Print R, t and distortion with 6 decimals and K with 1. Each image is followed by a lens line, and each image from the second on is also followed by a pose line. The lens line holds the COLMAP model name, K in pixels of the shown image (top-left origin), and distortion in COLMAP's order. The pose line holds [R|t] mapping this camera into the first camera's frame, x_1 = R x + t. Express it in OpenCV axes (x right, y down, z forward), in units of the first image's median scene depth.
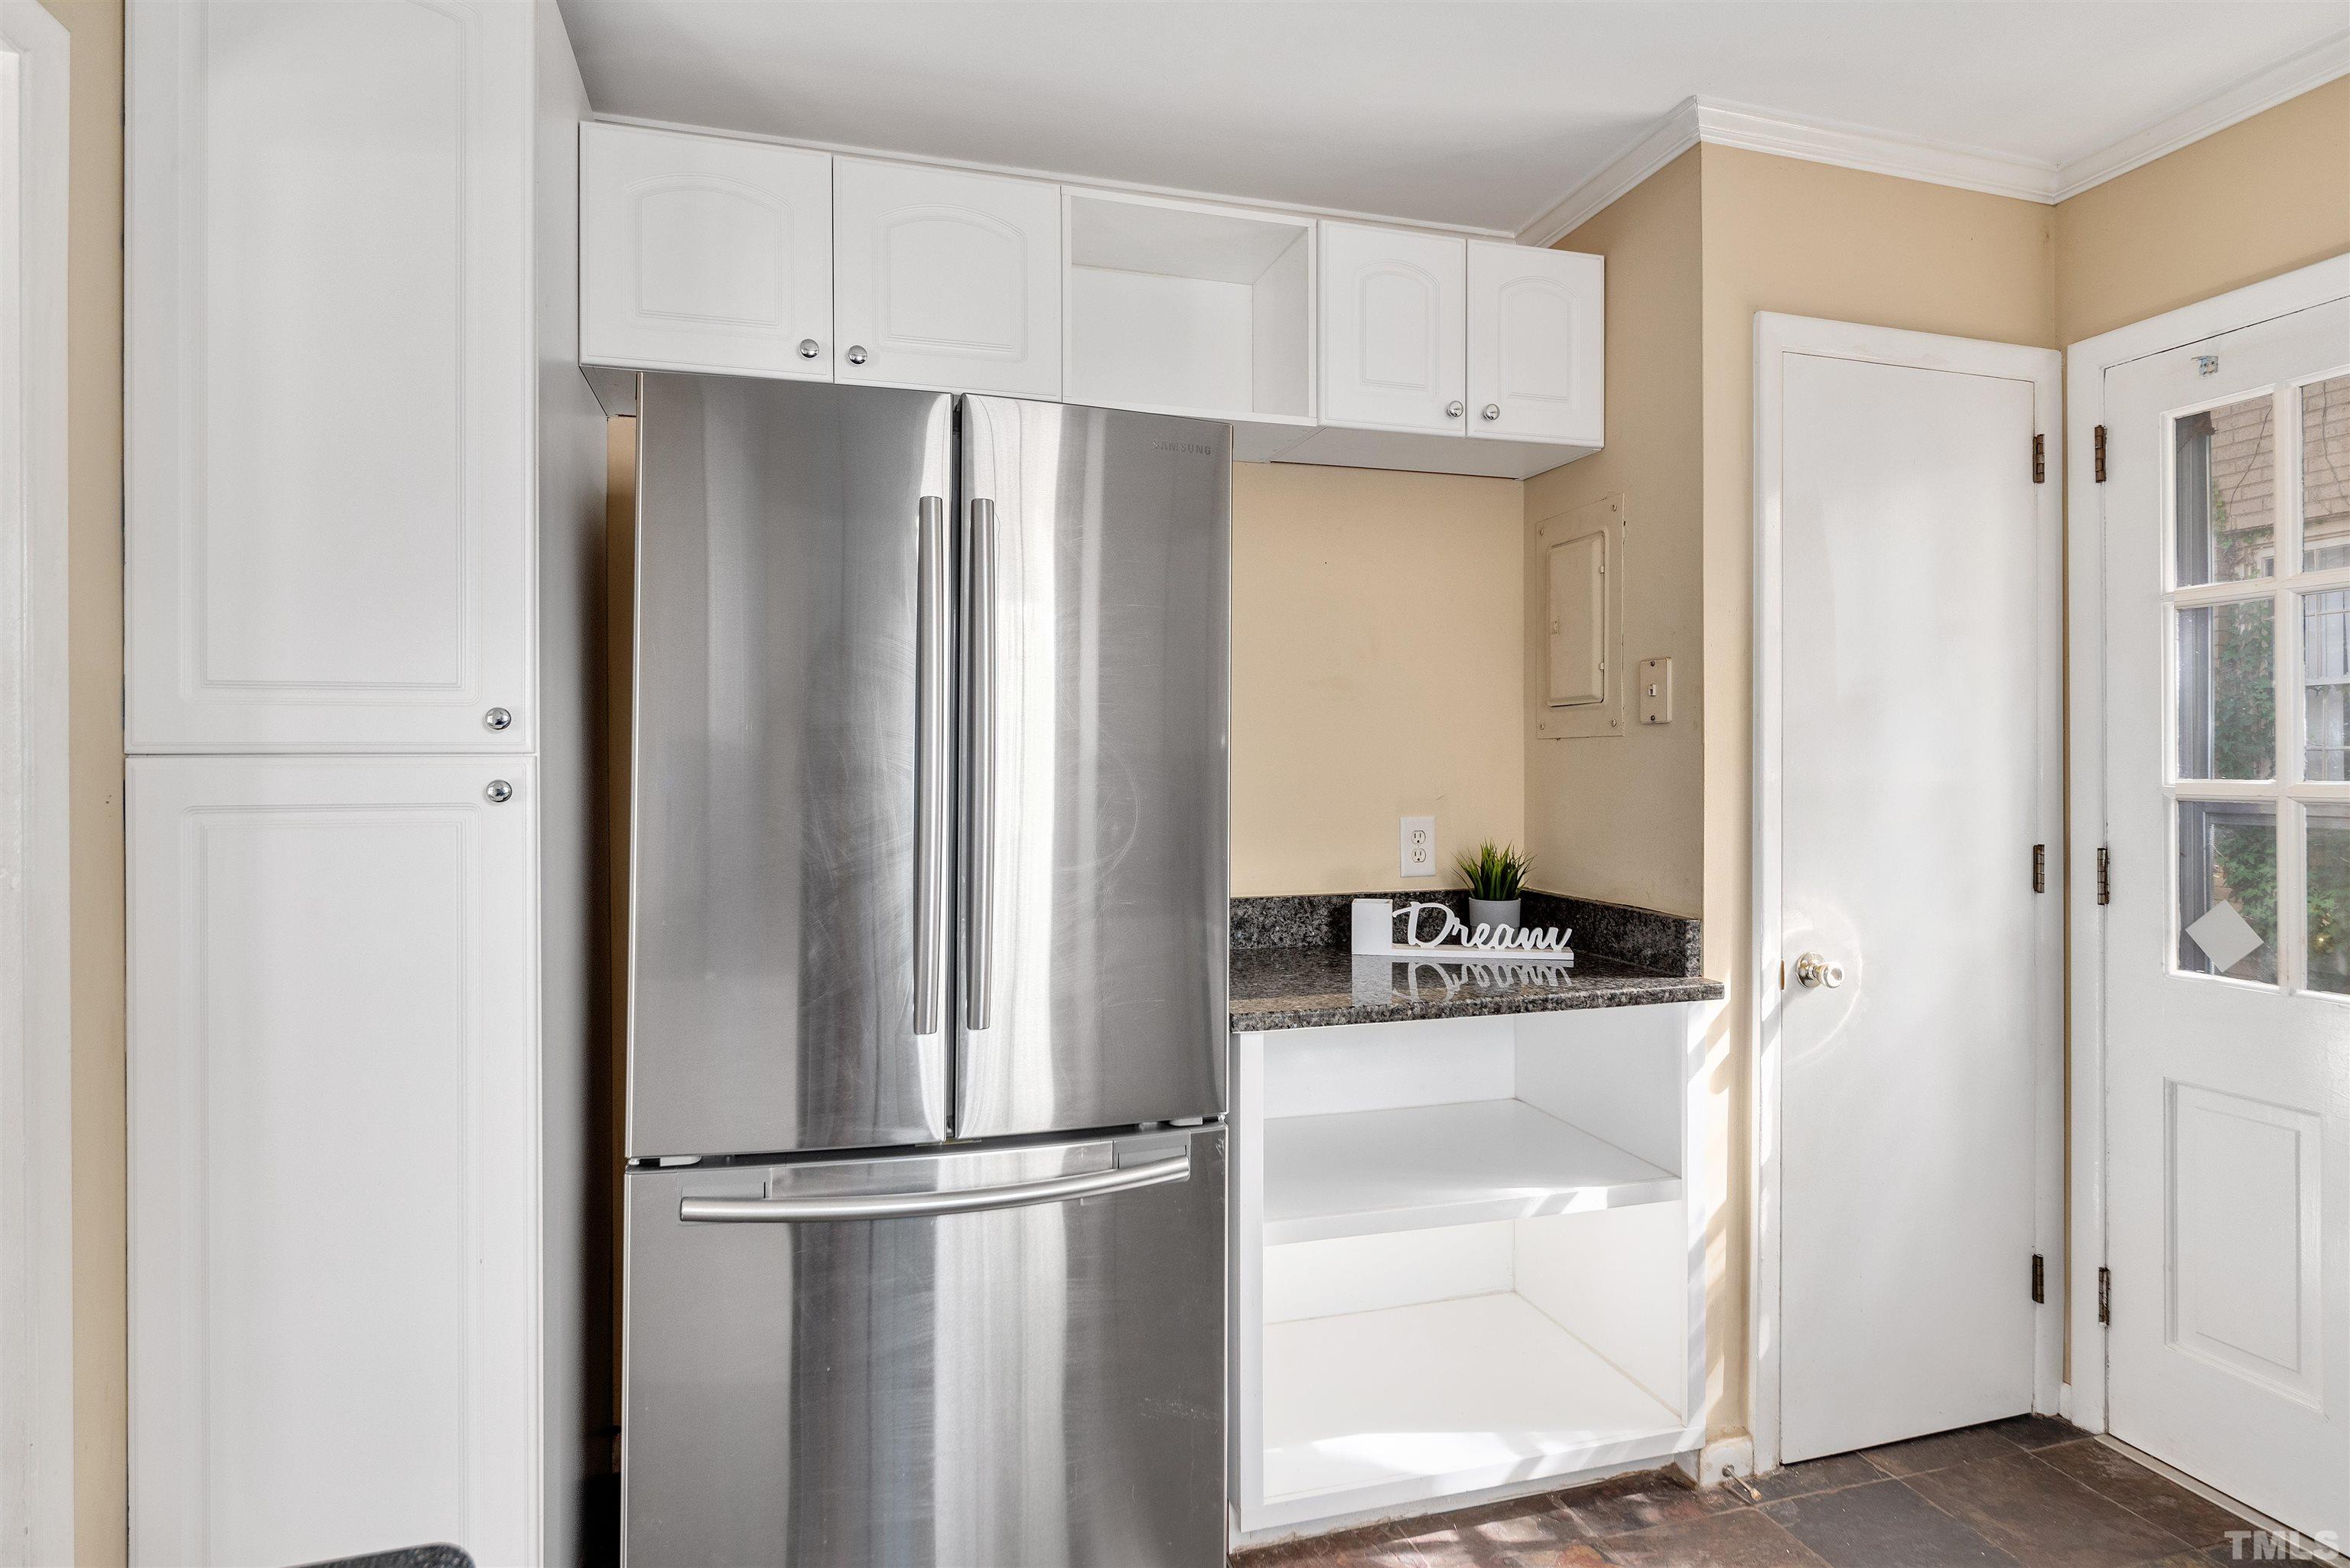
lens RADIAL K [[1273.9, 0, 1178.4], [0, 1273.9, 760.4], [0, 0, 1]] dist [-0.002801, -0.000620]
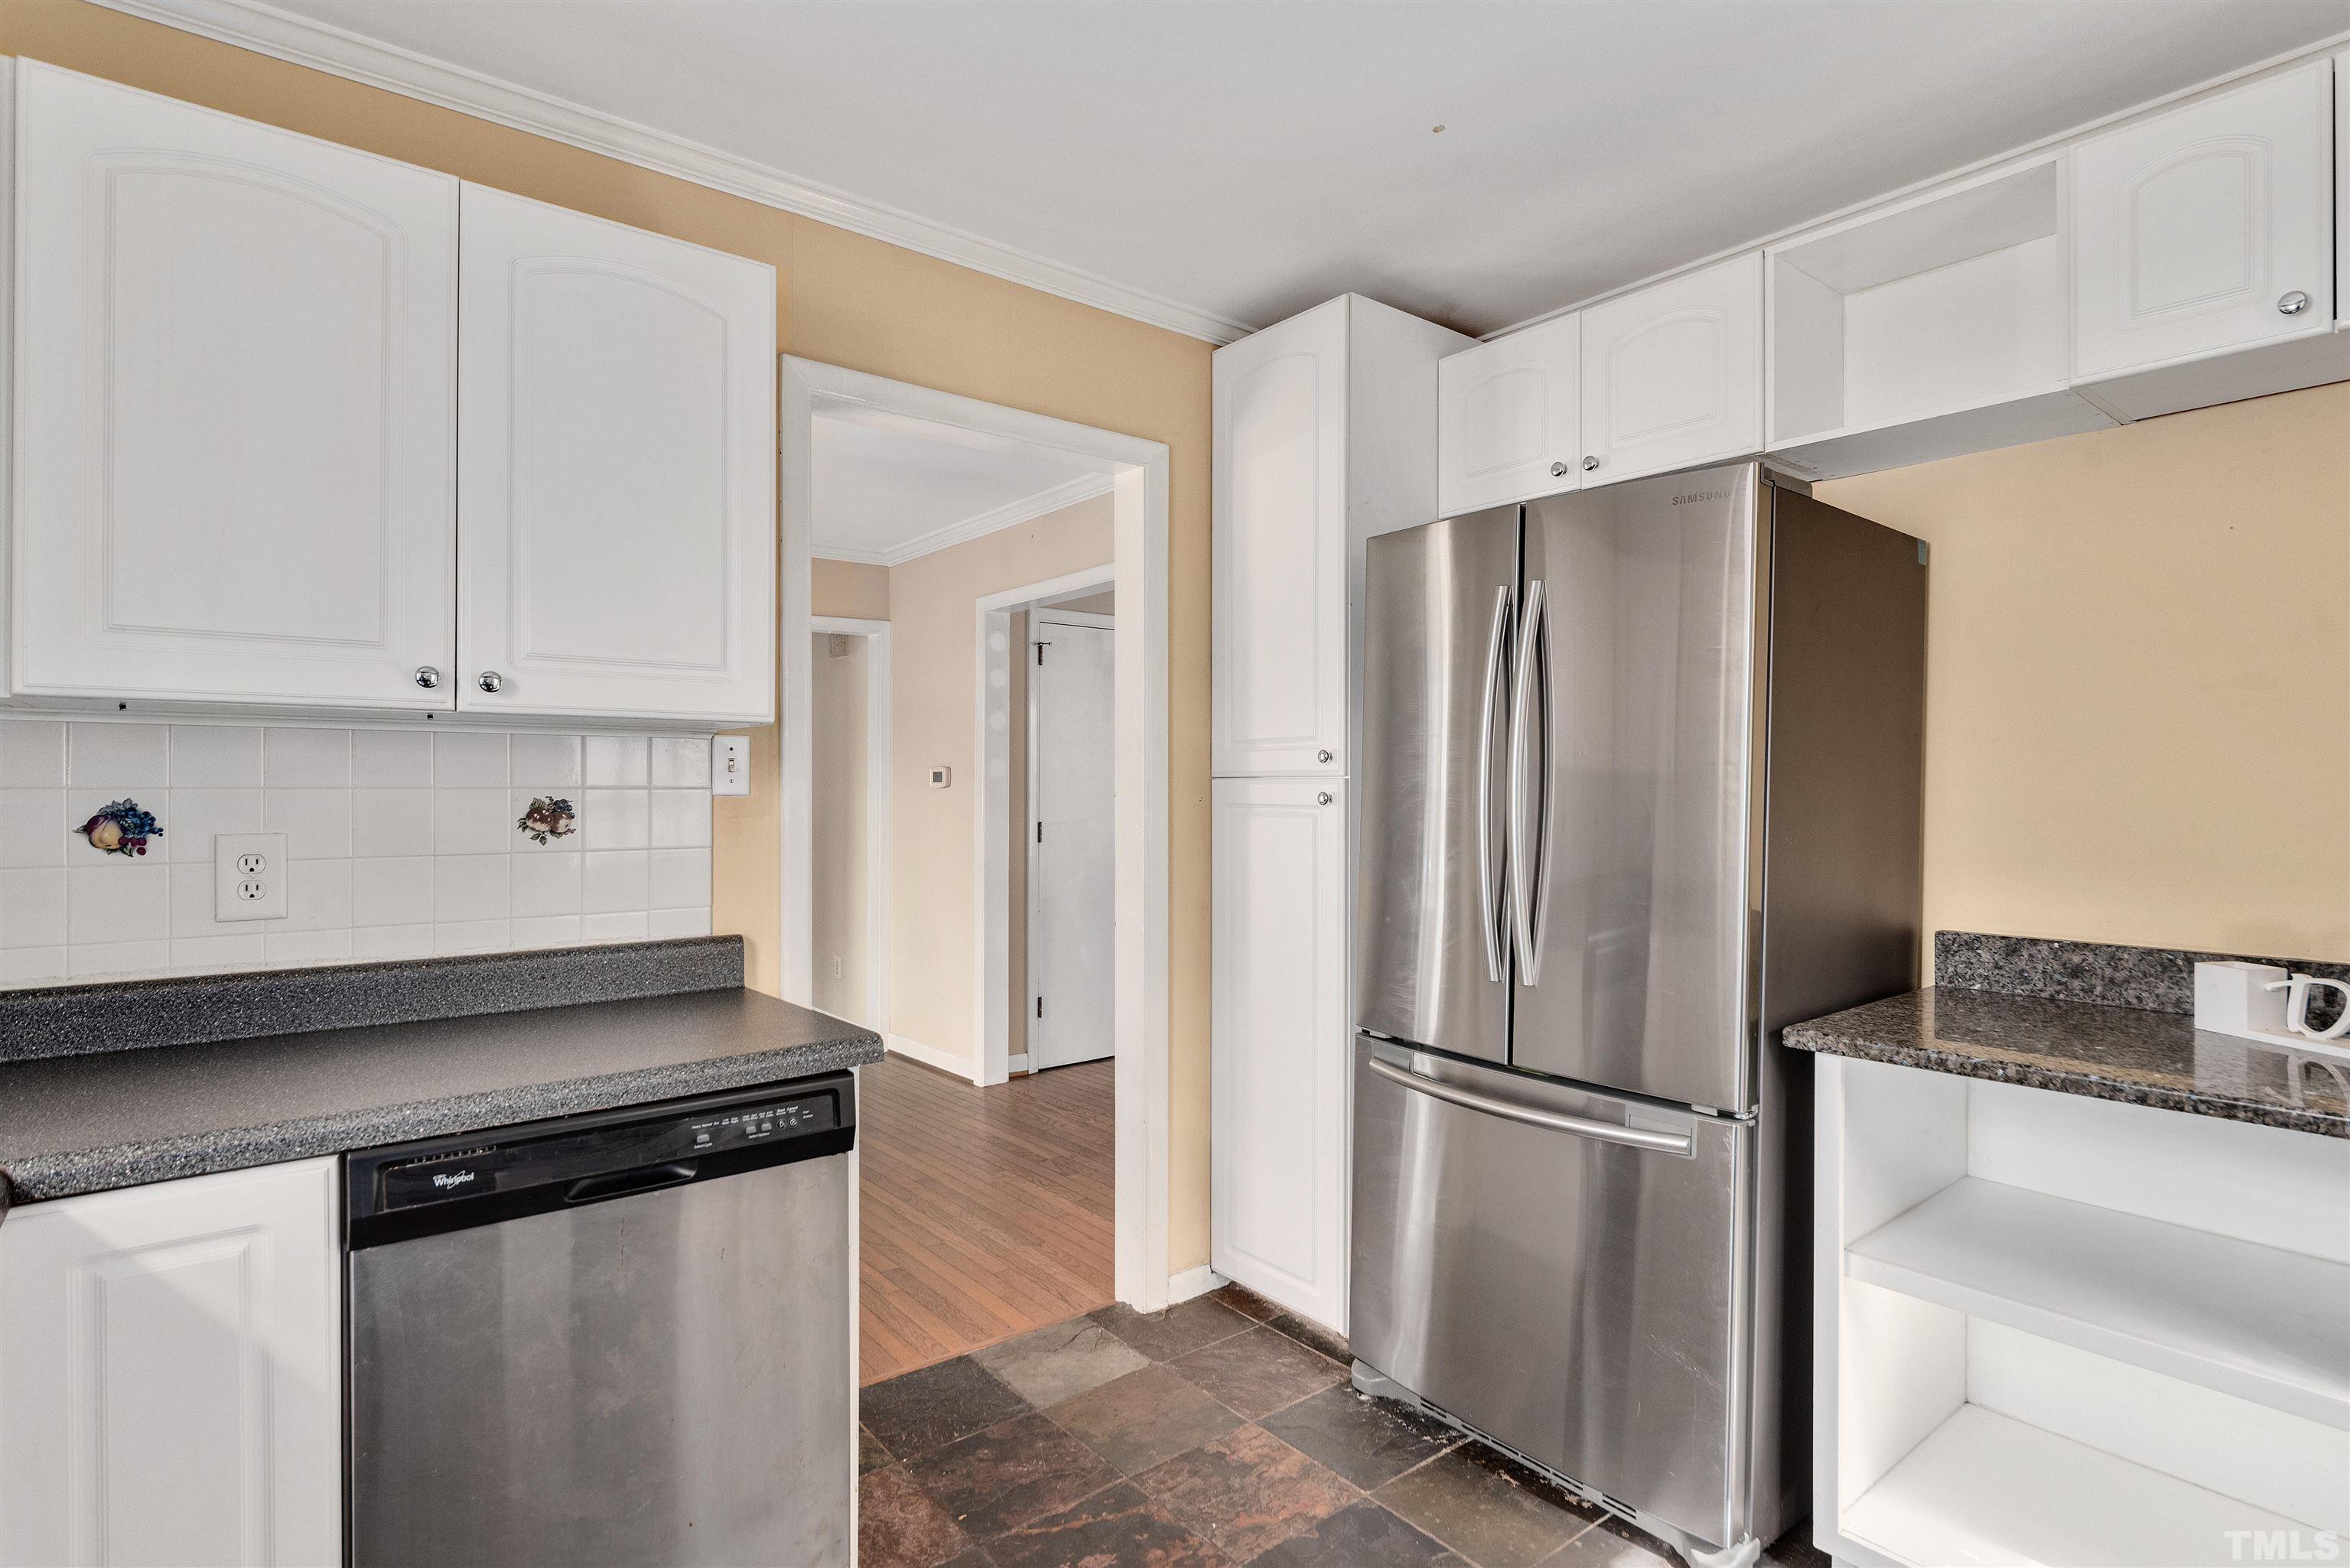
lens RADIAL K [[1173.7, 0, 1196.7], [0, 1173.7, 785.2], [0, 0, 1]] dist [0.000284, 0.003196]
pose [[0.393165, 0.004647, -0.919456, 0.600463], [-0.001215, 0.999989, 0.004535, -0.000578], [0.919467, -0.000666, 0.393166, 0.155951]]
